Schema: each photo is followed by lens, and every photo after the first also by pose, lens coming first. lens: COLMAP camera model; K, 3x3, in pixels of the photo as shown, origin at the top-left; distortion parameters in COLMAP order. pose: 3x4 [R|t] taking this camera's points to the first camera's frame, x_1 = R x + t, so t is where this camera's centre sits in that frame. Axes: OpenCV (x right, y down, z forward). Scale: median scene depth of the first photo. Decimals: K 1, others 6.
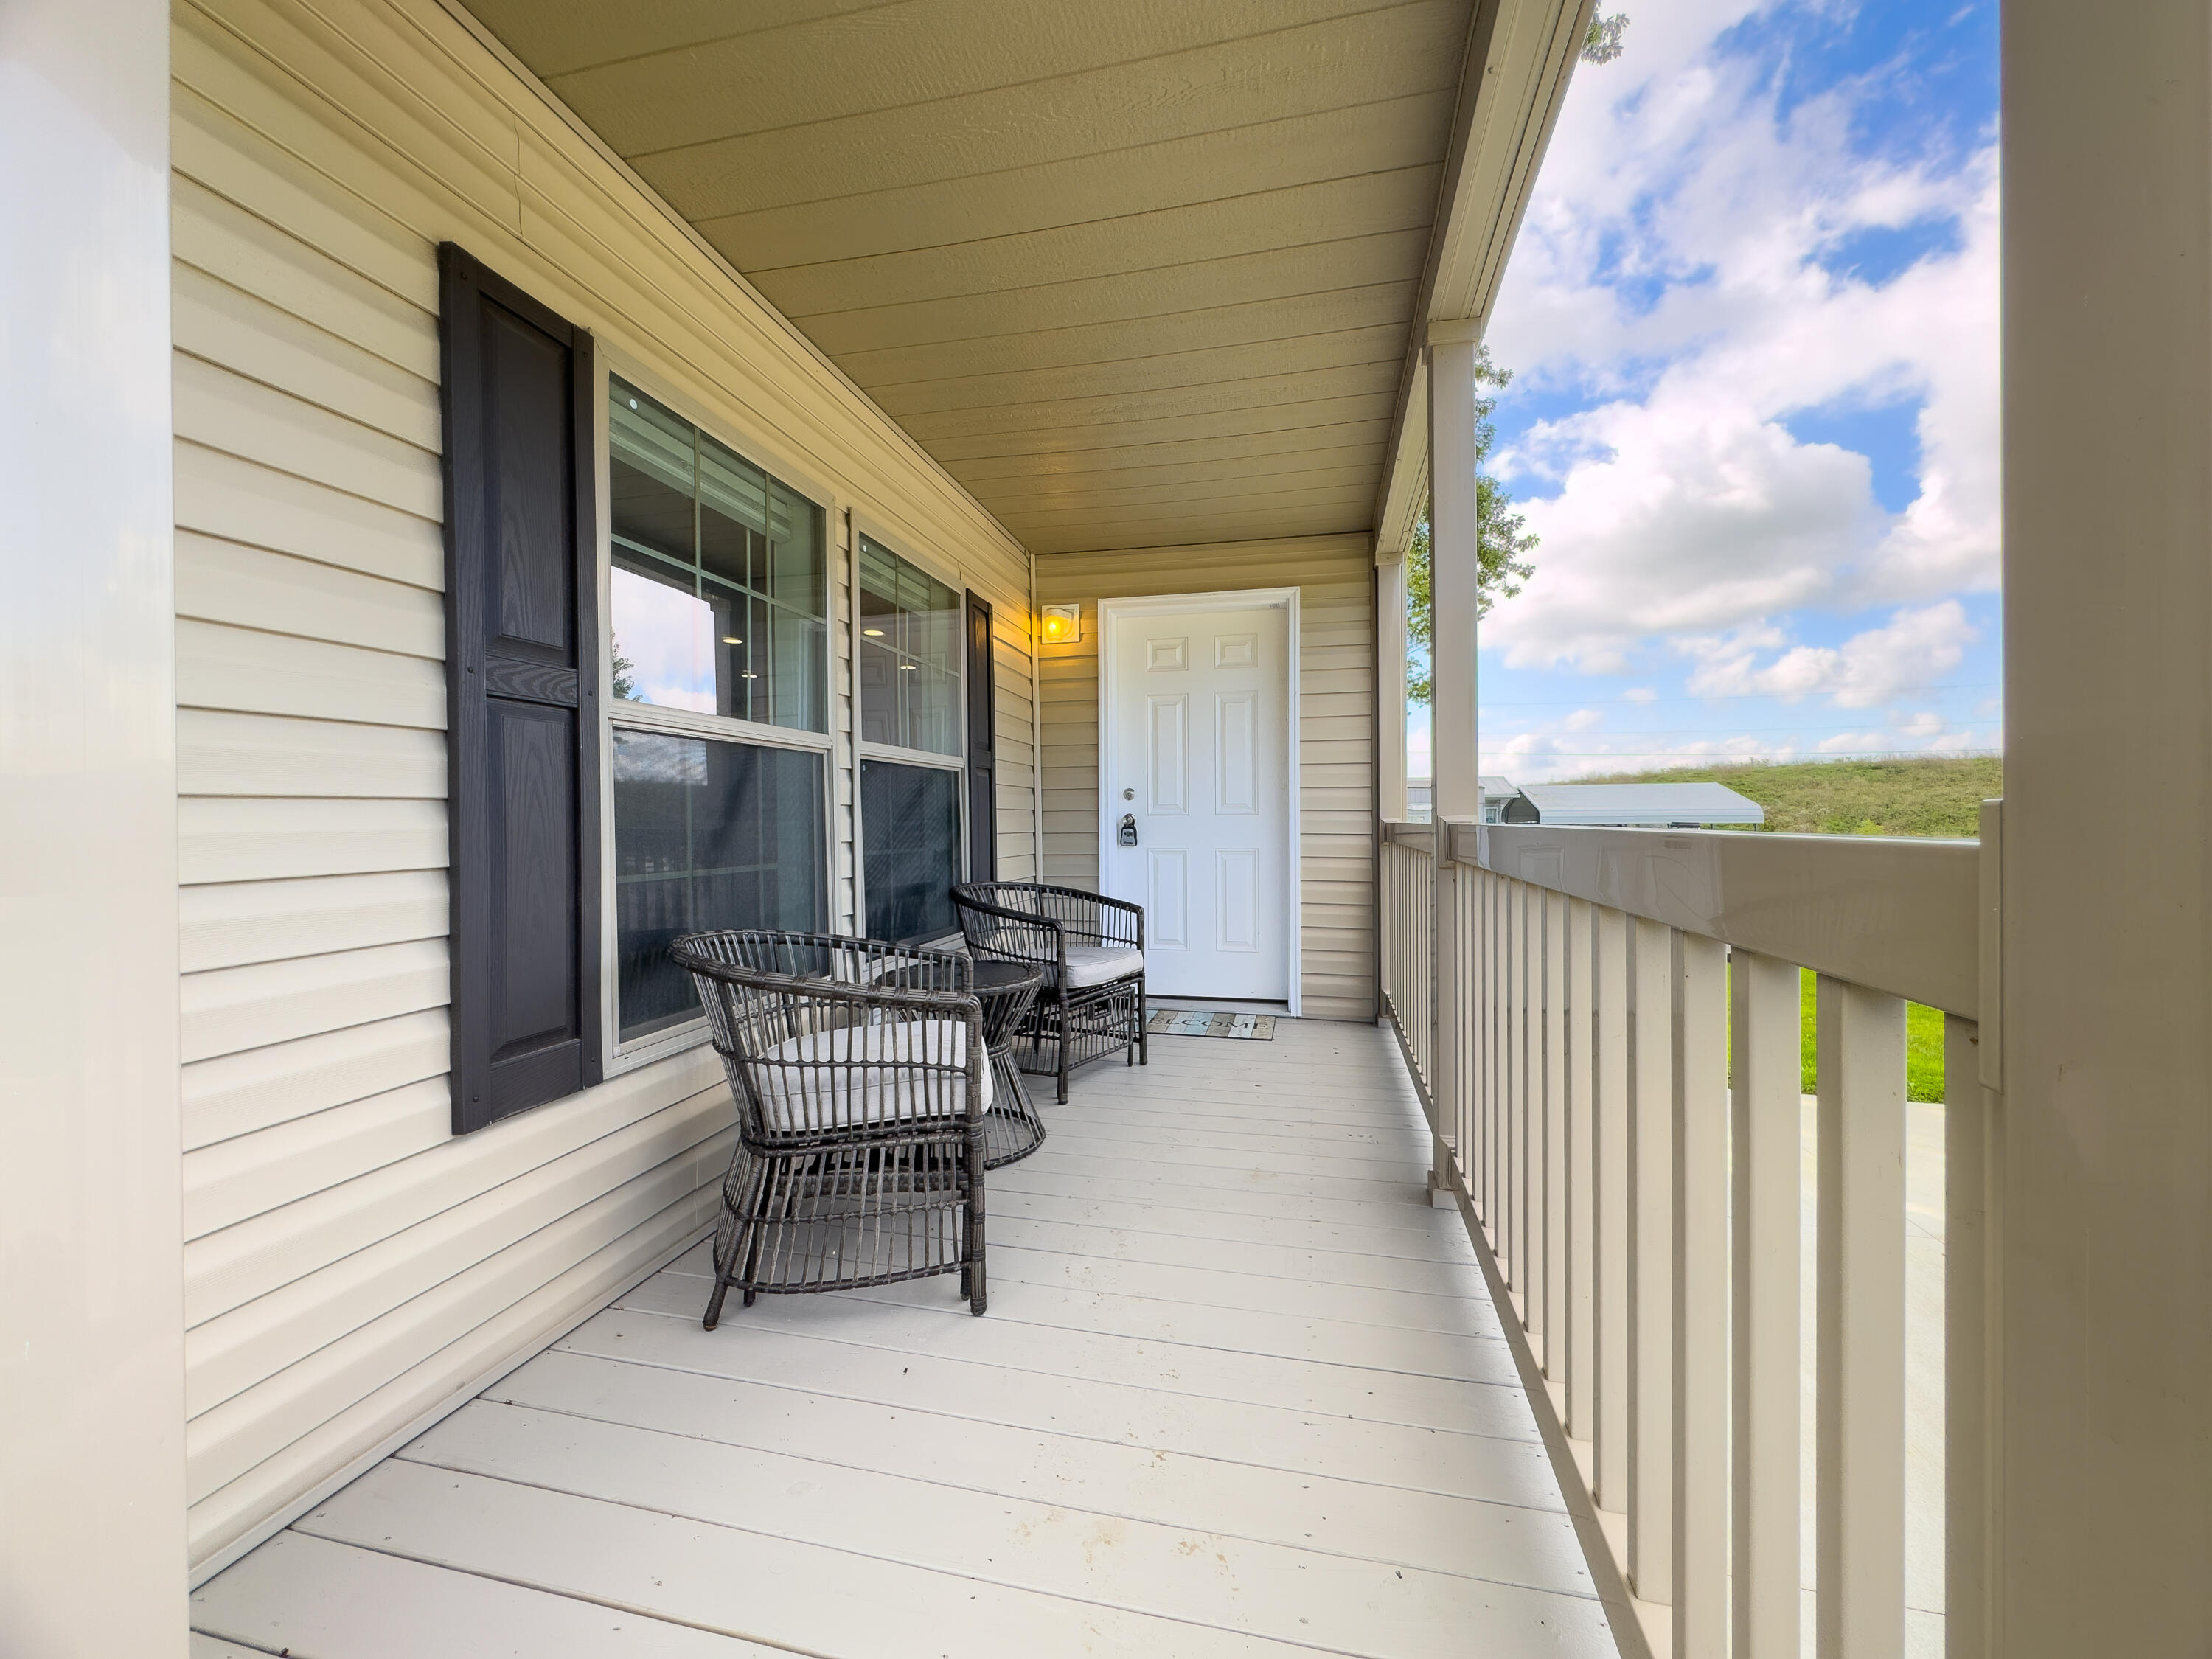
lens RADIAL K [[887.4, 0, 1105.9], [0, 887.4, 821.6], [0, 0, 1]] dist [-0.000655, 0.000107]
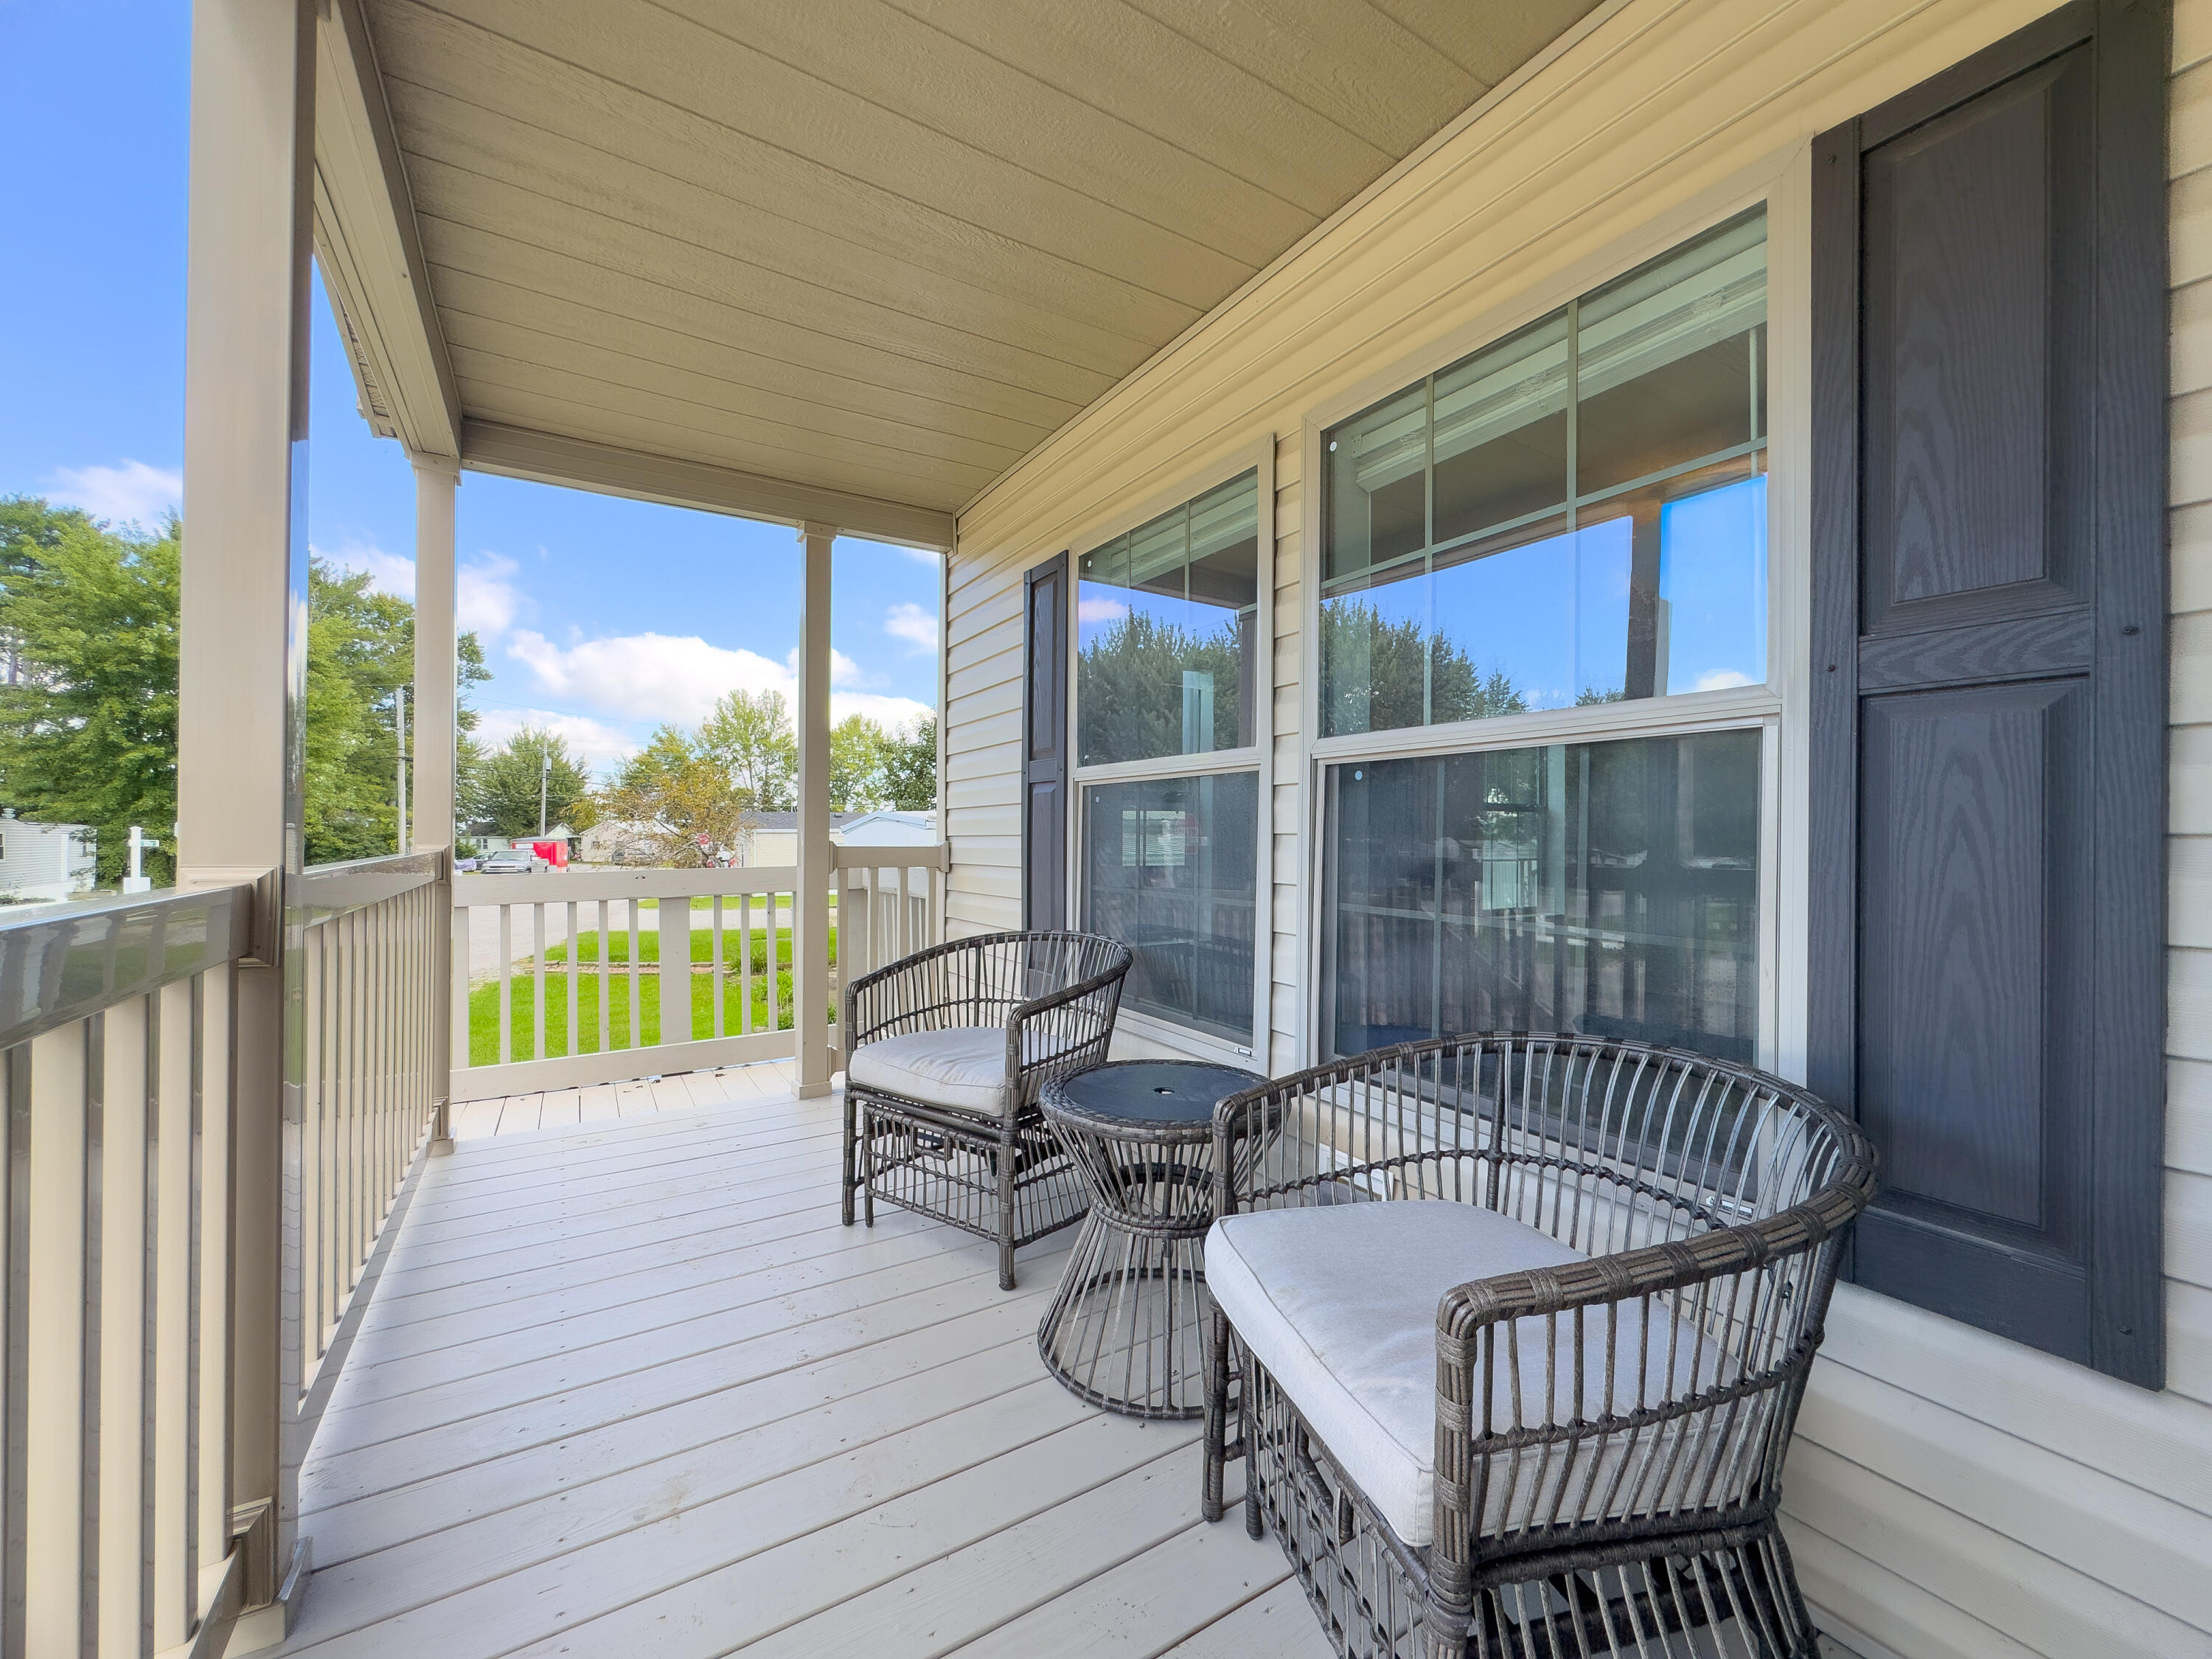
lens RADIAL K [[887.4, 0, 1108.9], [0, 887.4, 841.8], [0, 0, 1]] dist [-0.000655, 0.000107]
pose [[-0.706599, -0.018528, -0.707371, 0.309589], [-0.027406, 0.999624, 0.001193, -0.009037], [0.707083, 0.020229, -0.706841, 1.350053]]
